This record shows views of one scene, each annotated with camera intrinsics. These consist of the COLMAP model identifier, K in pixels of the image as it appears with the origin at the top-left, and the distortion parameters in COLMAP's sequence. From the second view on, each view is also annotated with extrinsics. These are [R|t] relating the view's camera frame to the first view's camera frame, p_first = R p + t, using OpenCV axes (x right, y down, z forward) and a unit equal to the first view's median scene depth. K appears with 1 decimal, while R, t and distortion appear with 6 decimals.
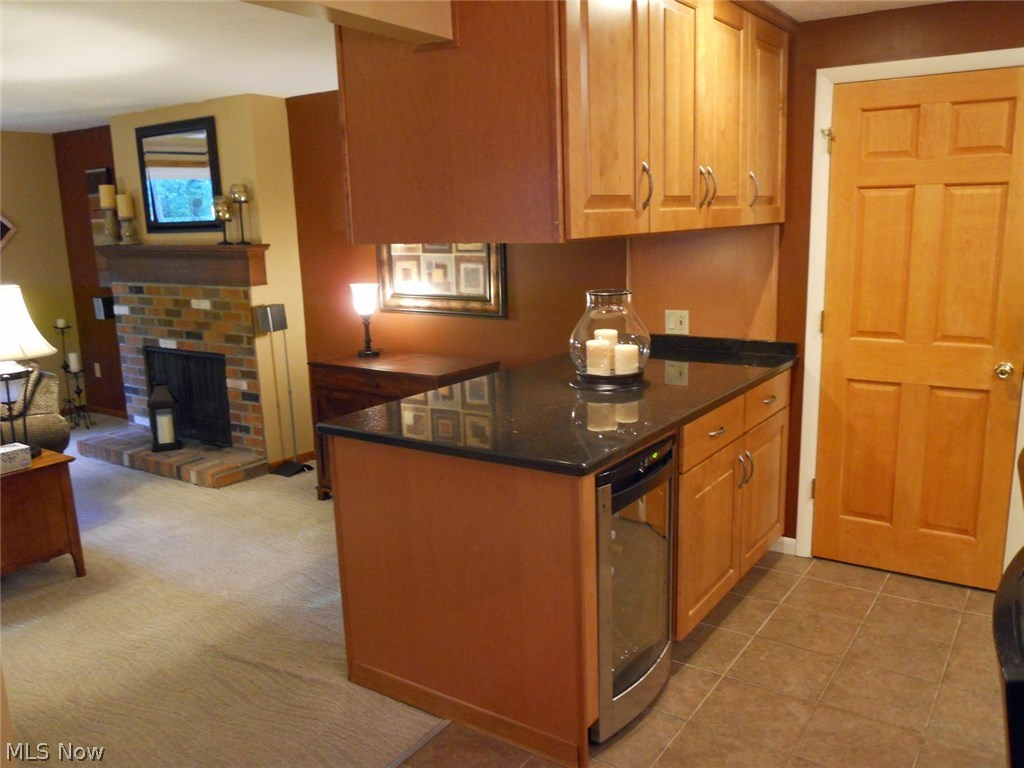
lens RADIAL K [[828.8, 0, 516.5], [0, 828.8, 381.1], [0, 0, 1]] dist [-0.023458, -0.025428]
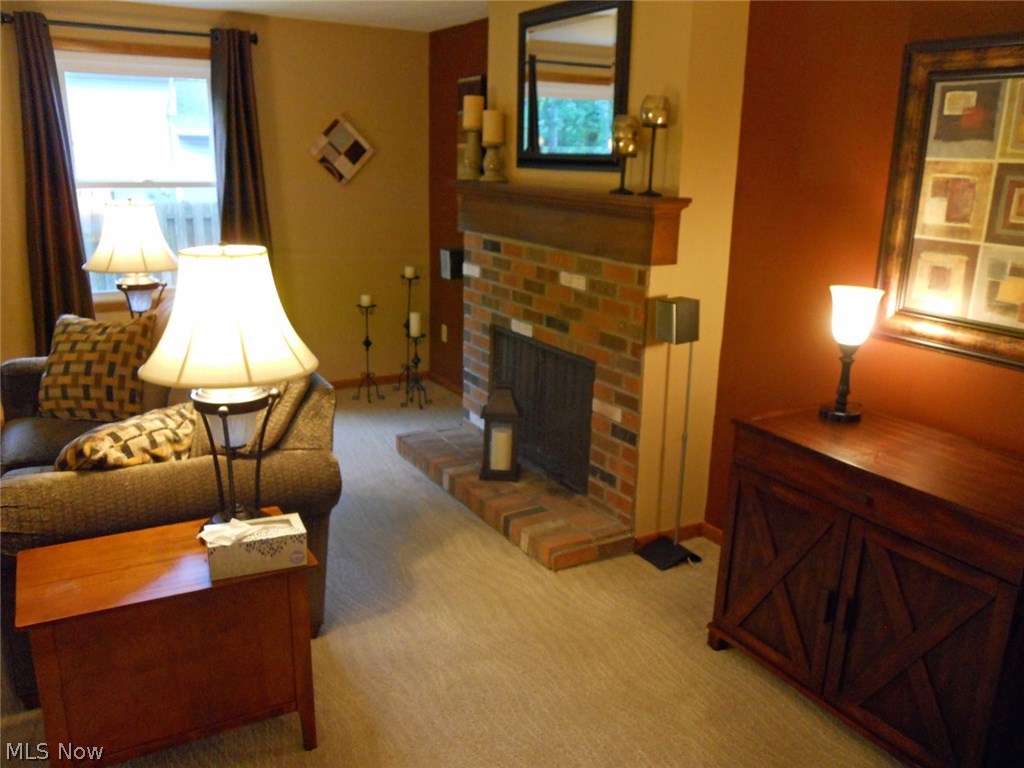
lens RADIAL K [[828.8, 0, 516.5], [0, 828.8, 382.4], [0, 0, 1]] dist [-0.023458, -0.025428]
pose [[0.899390, 0.163610, -0.405376, -0.140319], [-0.135532, 0.985989, 0.097246, -0.071507], [0.415607, -0.032520, 0.908963, 0.374751]]
